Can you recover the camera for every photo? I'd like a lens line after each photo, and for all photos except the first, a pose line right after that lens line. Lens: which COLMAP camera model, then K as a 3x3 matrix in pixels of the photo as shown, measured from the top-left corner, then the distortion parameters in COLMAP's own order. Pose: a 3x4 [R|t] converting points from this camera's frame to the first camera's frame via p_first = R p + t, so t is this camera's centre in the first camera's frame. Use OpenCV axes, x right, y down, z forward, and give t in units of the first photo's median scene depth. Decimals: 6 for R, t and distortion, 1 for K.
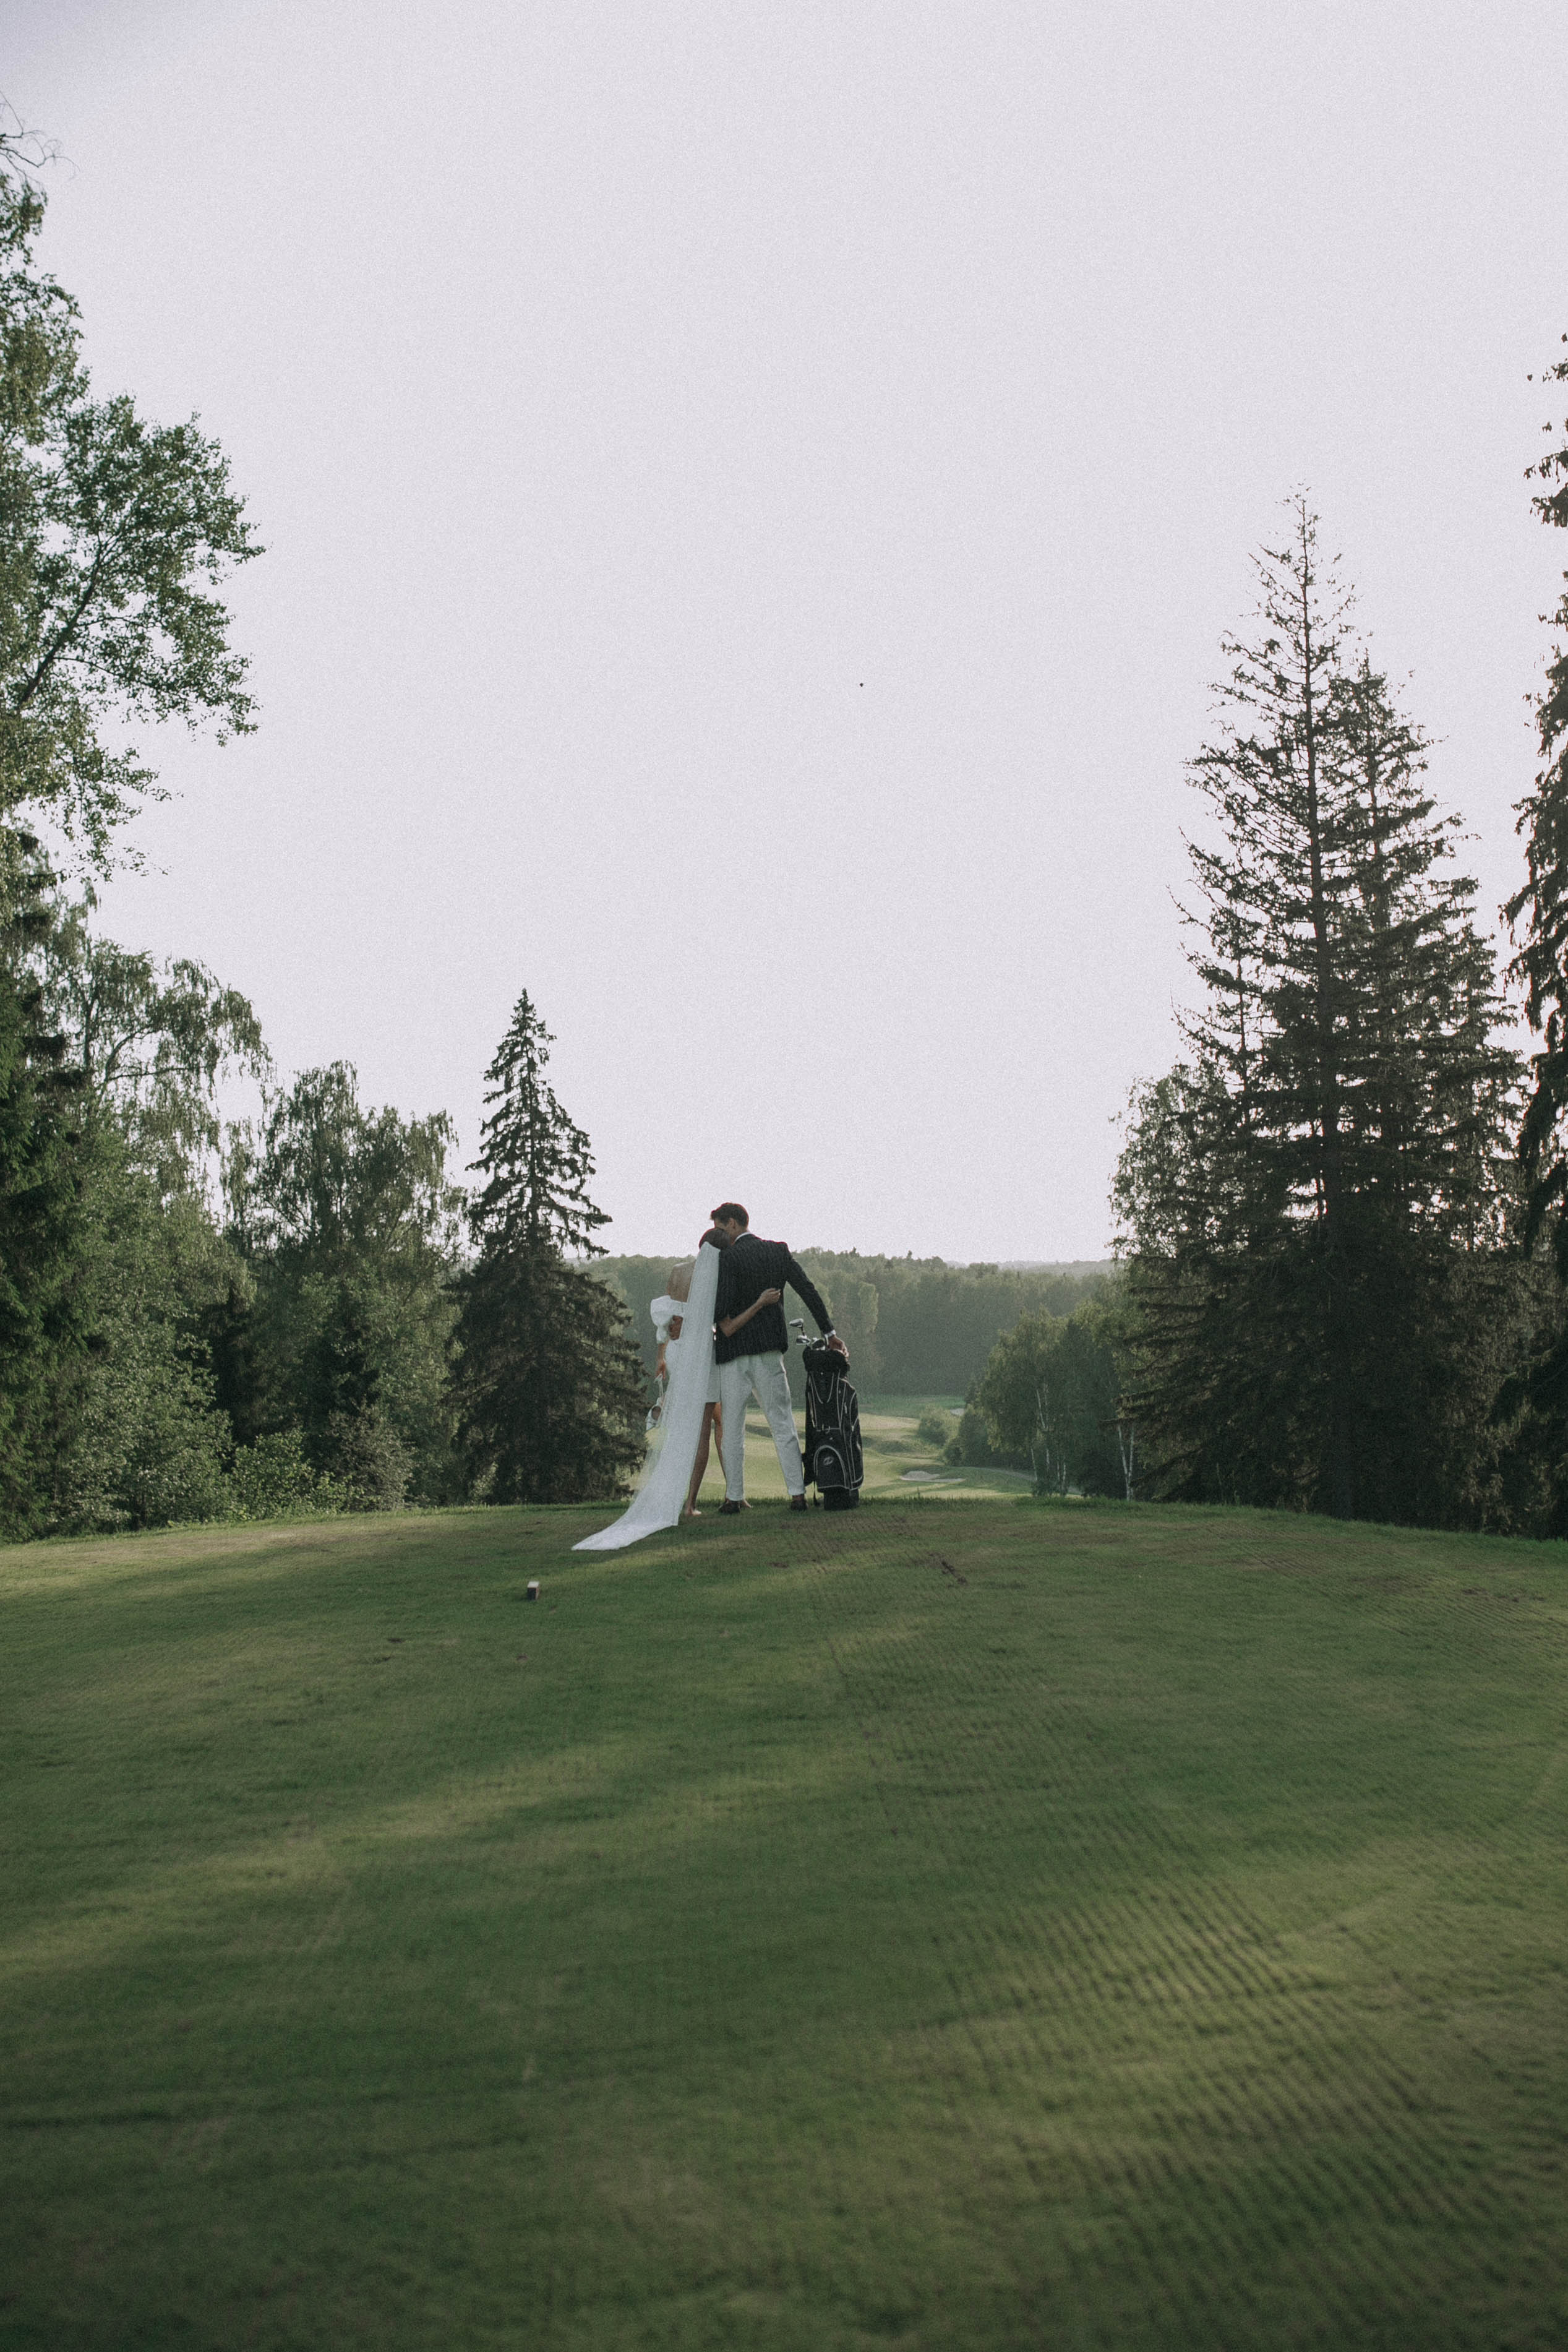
lens RADIAL K [[2407.0, 0, 790.1], [0, 2407.0, 1233.2], [0, 0, 1]] dist [-0.068287, 0.100110]
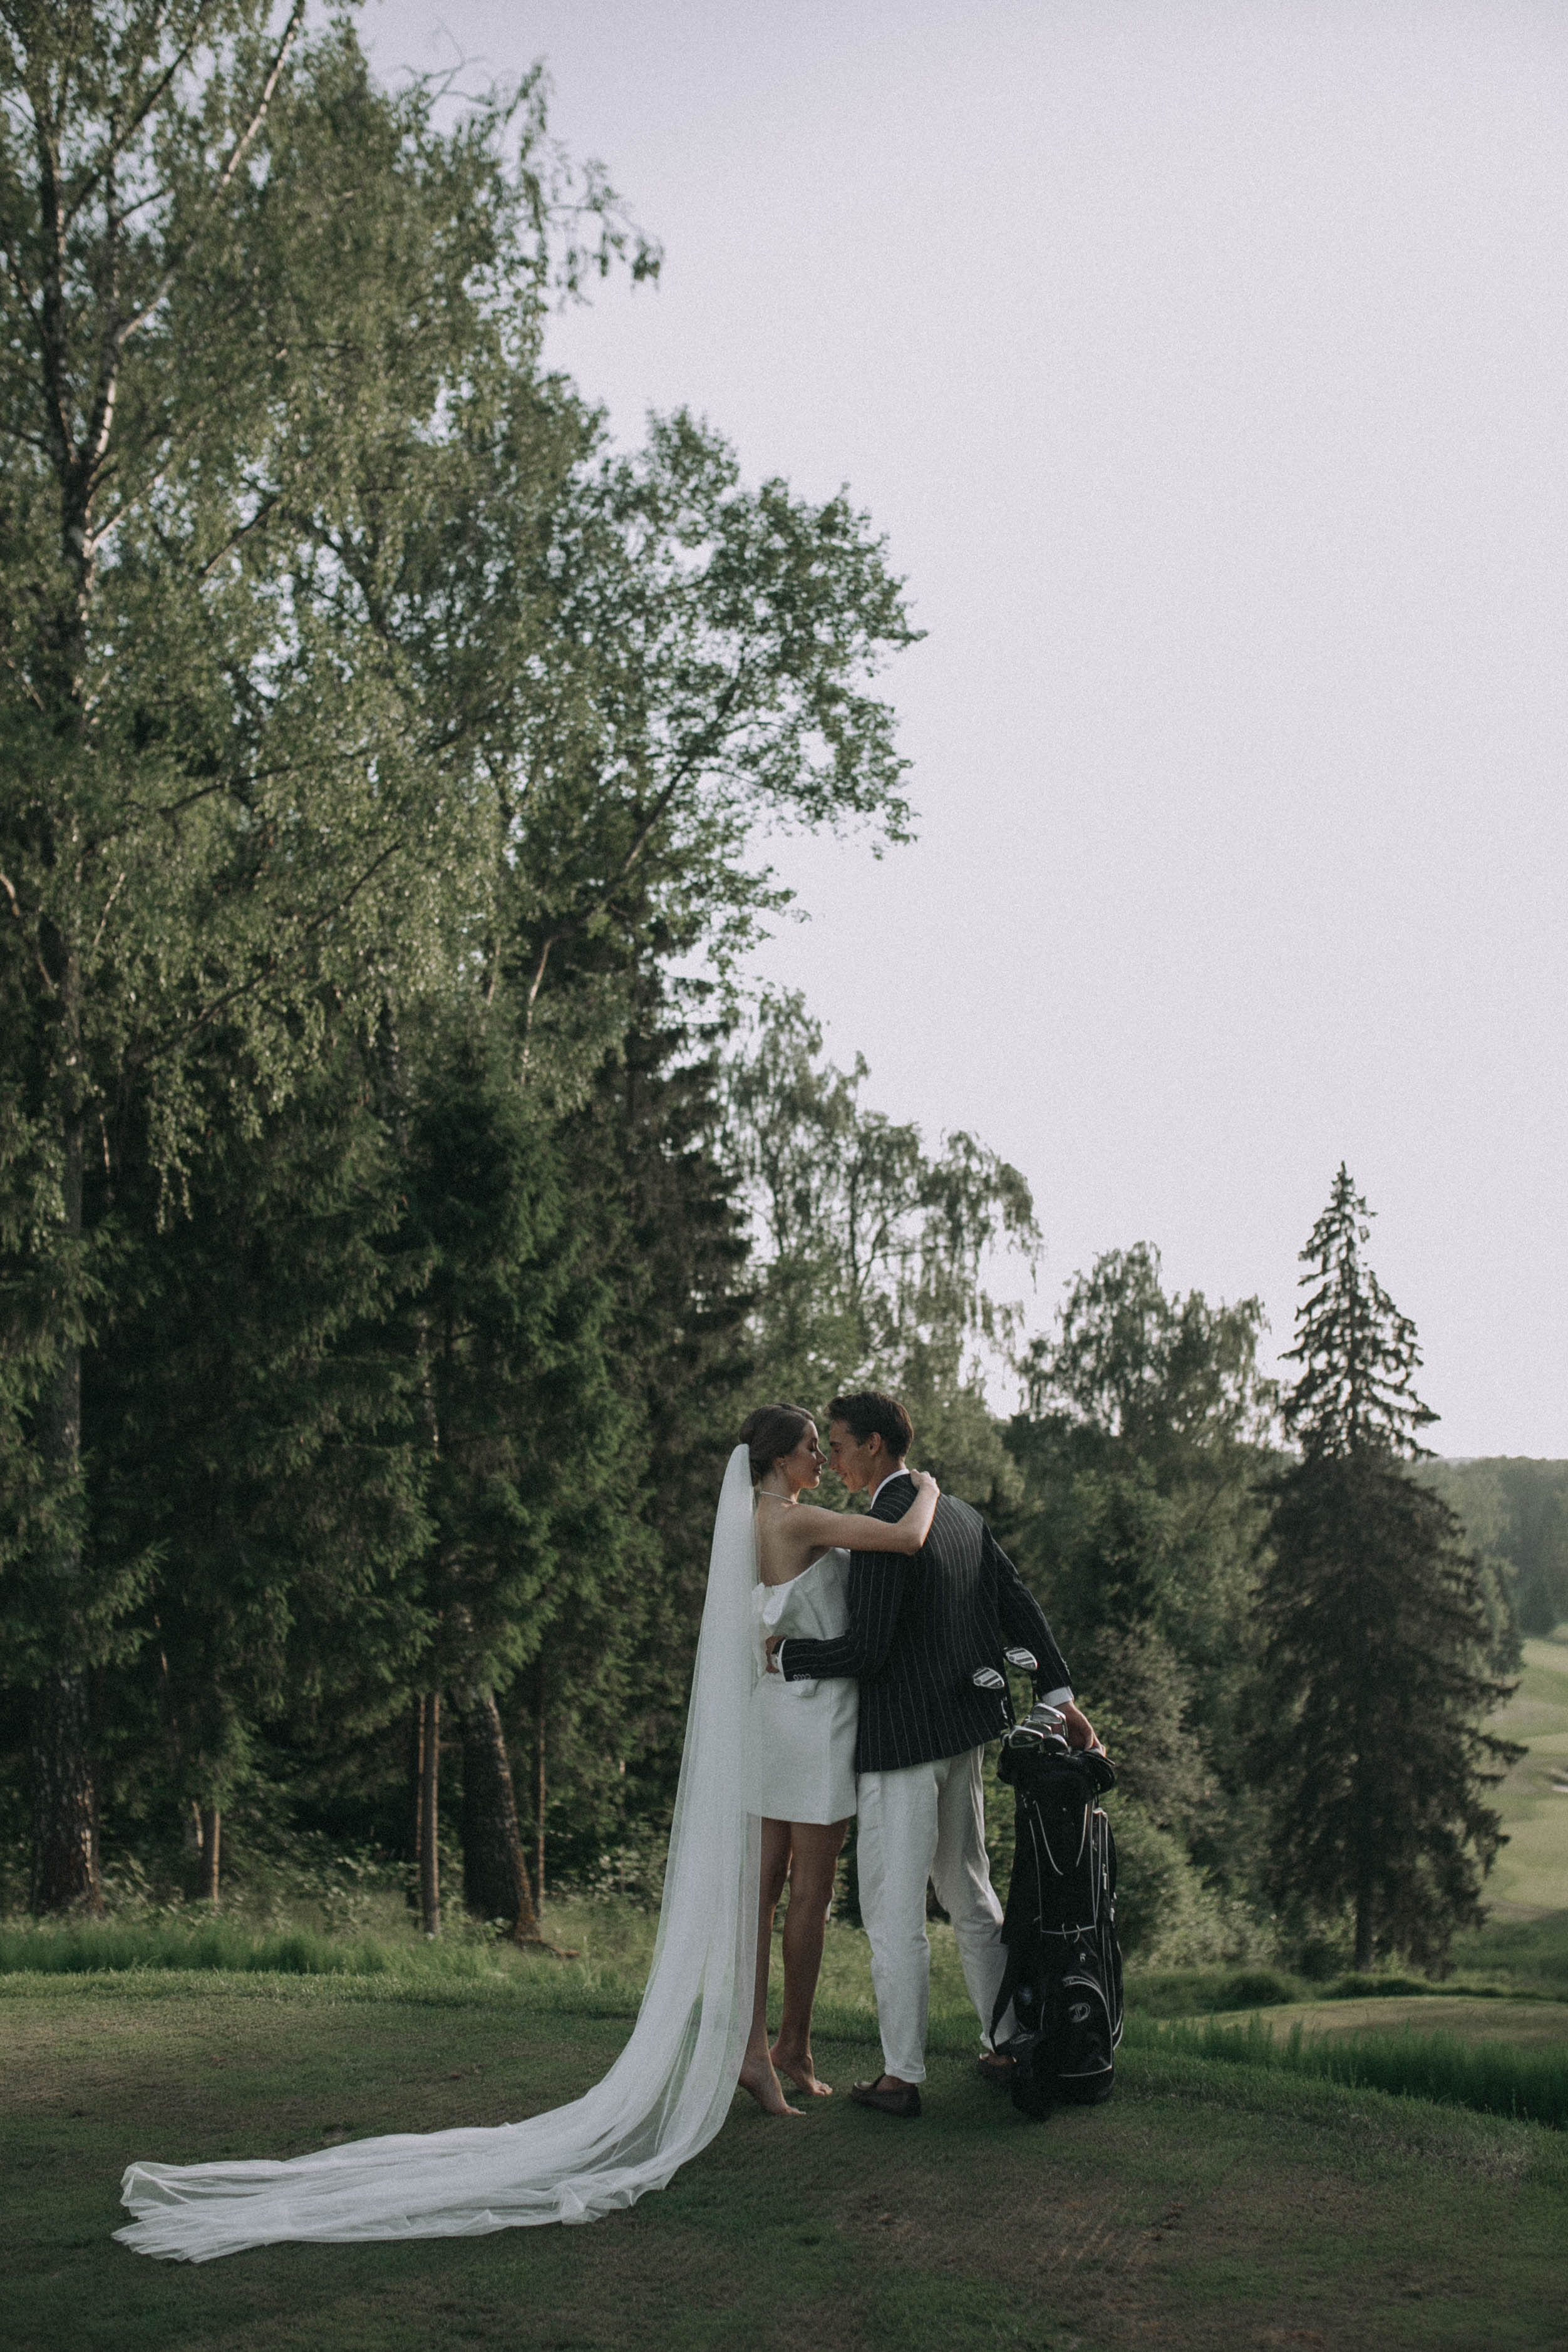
lens RADIAL K [[2372.7, 0, 780.9], [0, 2372.7, 1206.1], [0, 0, 1]] dist [-0.082812, 0.160798]
pose [[0.929161, -0.009672, -0.369548, 0.021495], [-0.024332, 0.995890, -0.087241, -0.001760], [0.368873, 0.090053, 0.925107, 0.100110]]
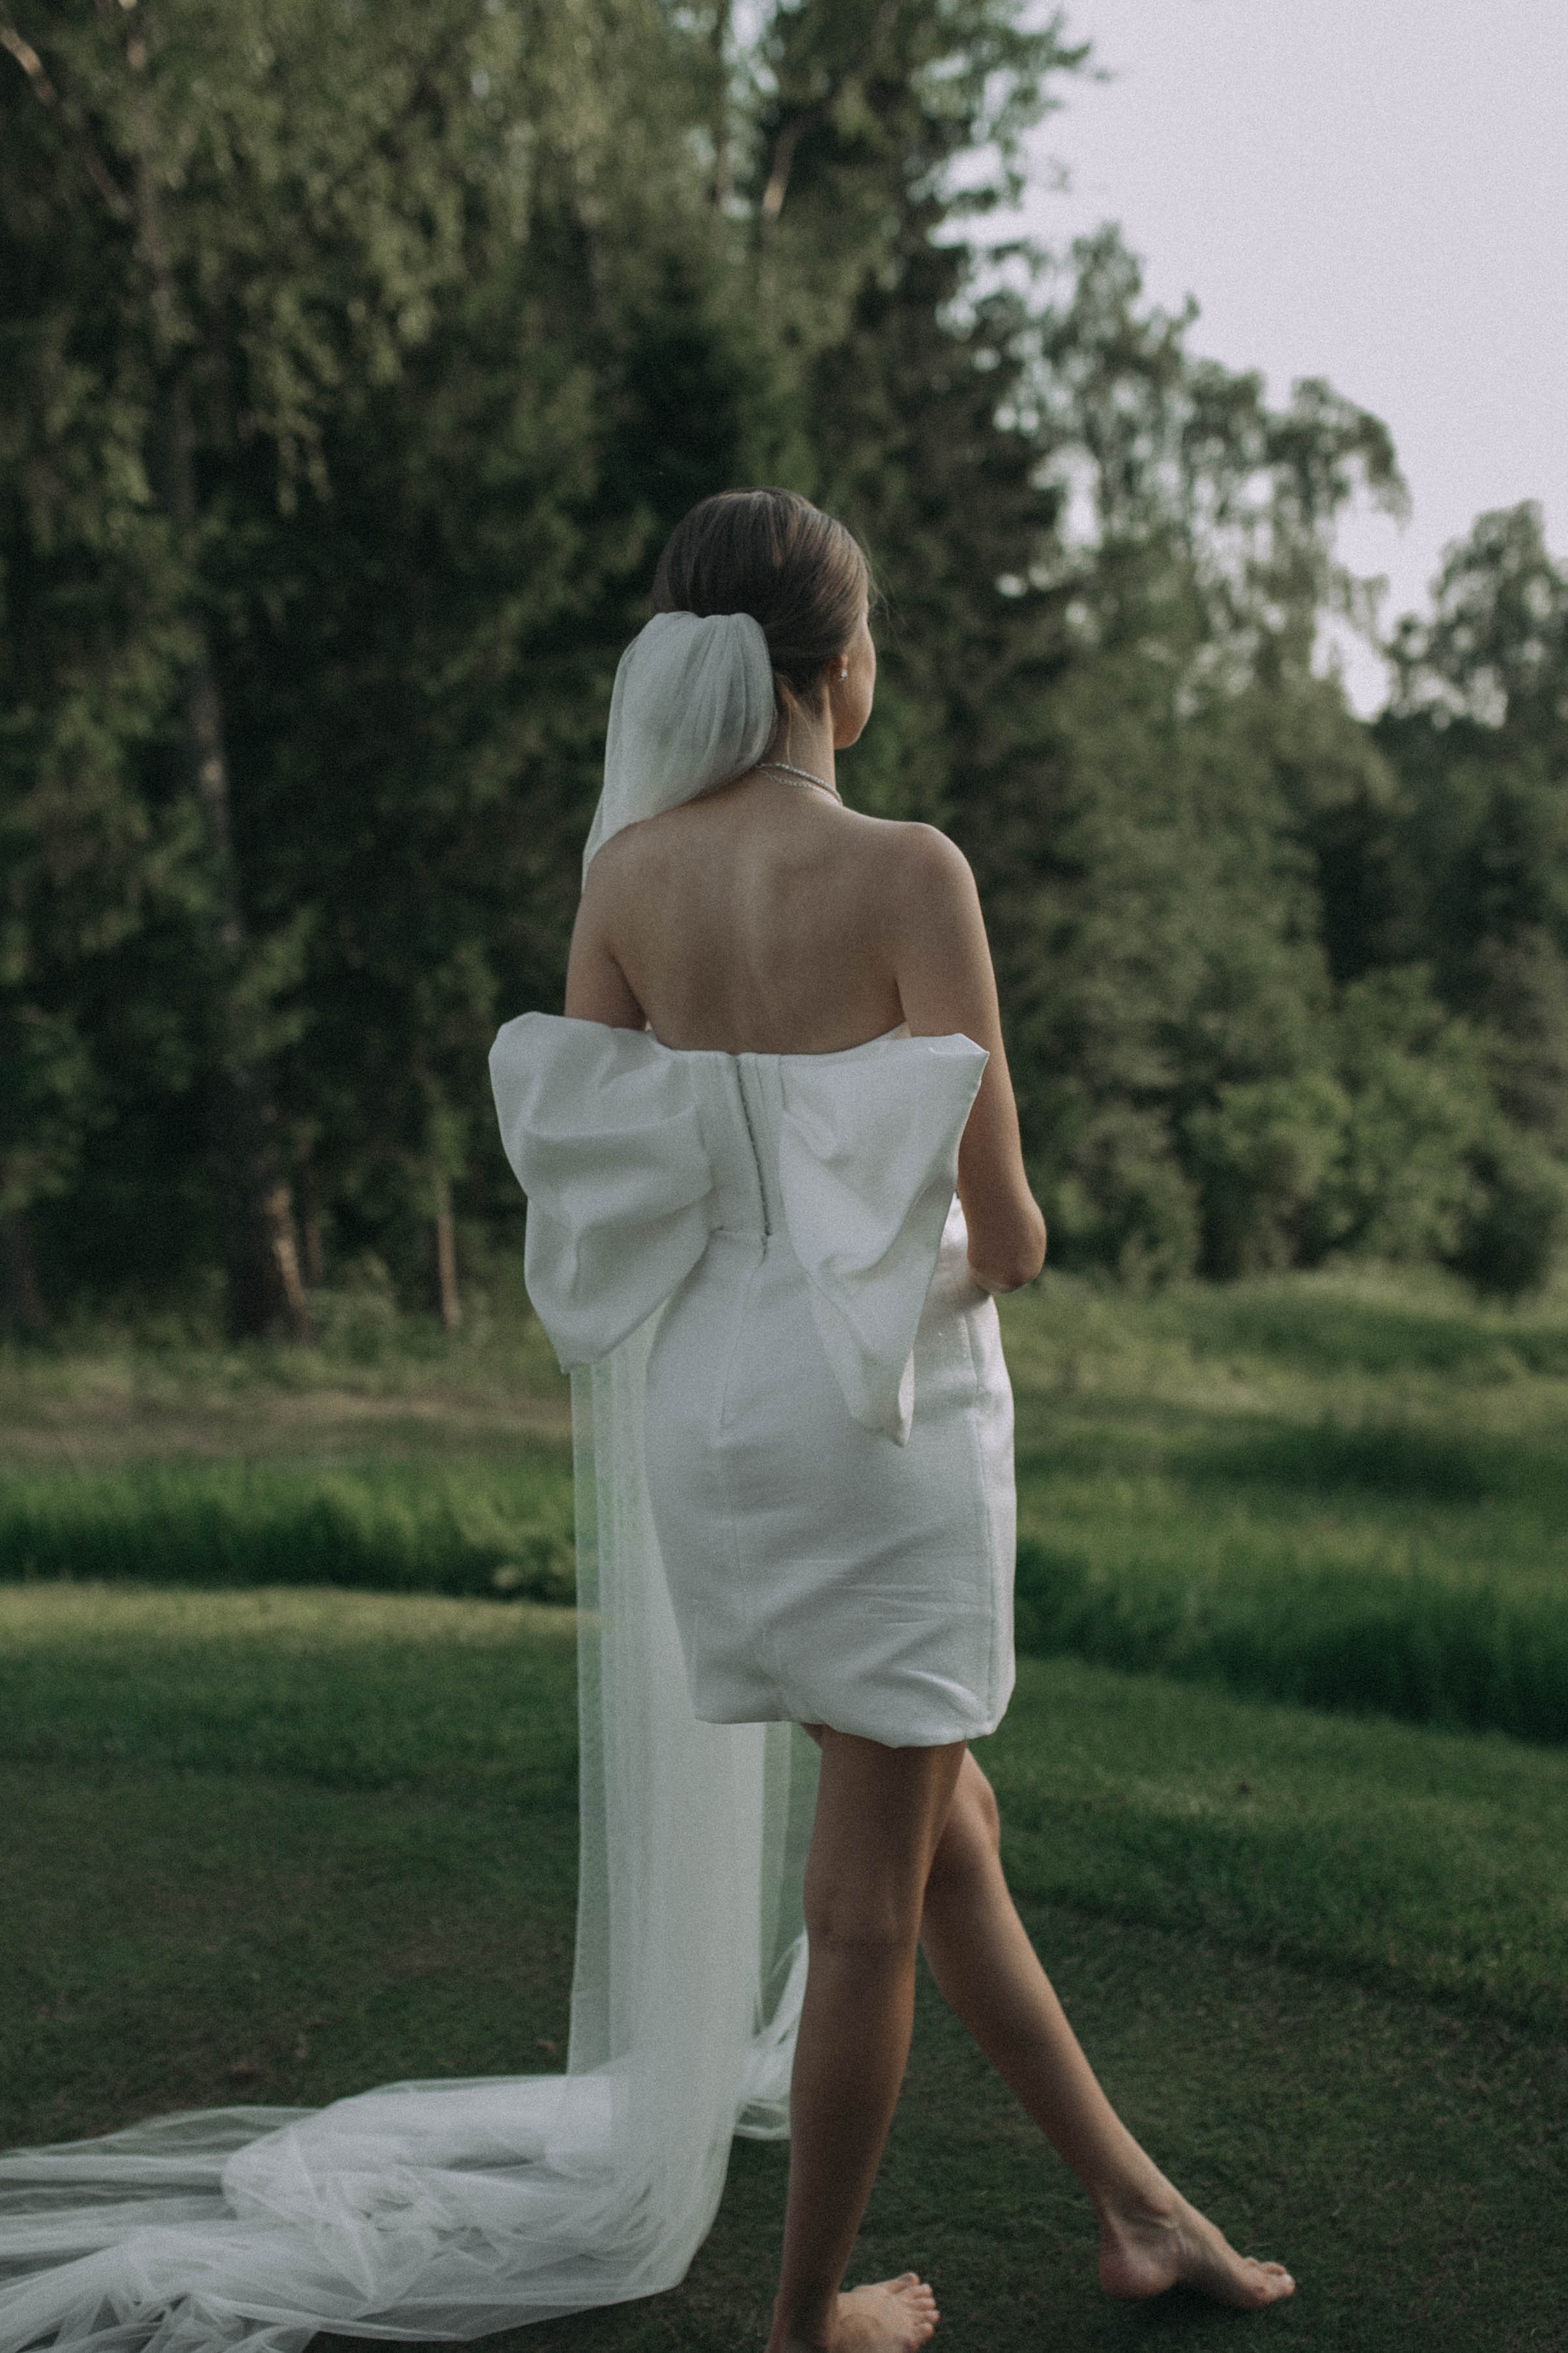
lens RADIAL K [[2446.3, 0, 782.2], [0, 2446.3, 1141.7], [0, 0, 1]] dist [-0.073198, 0.103364]
pose [[0.869192, 0.049964, -0.491945, 0.006916], [0.035299, 0.986074, 0.162518, 0.001126], [0.493214, -0.158624, 0.855323, 0.145876]]
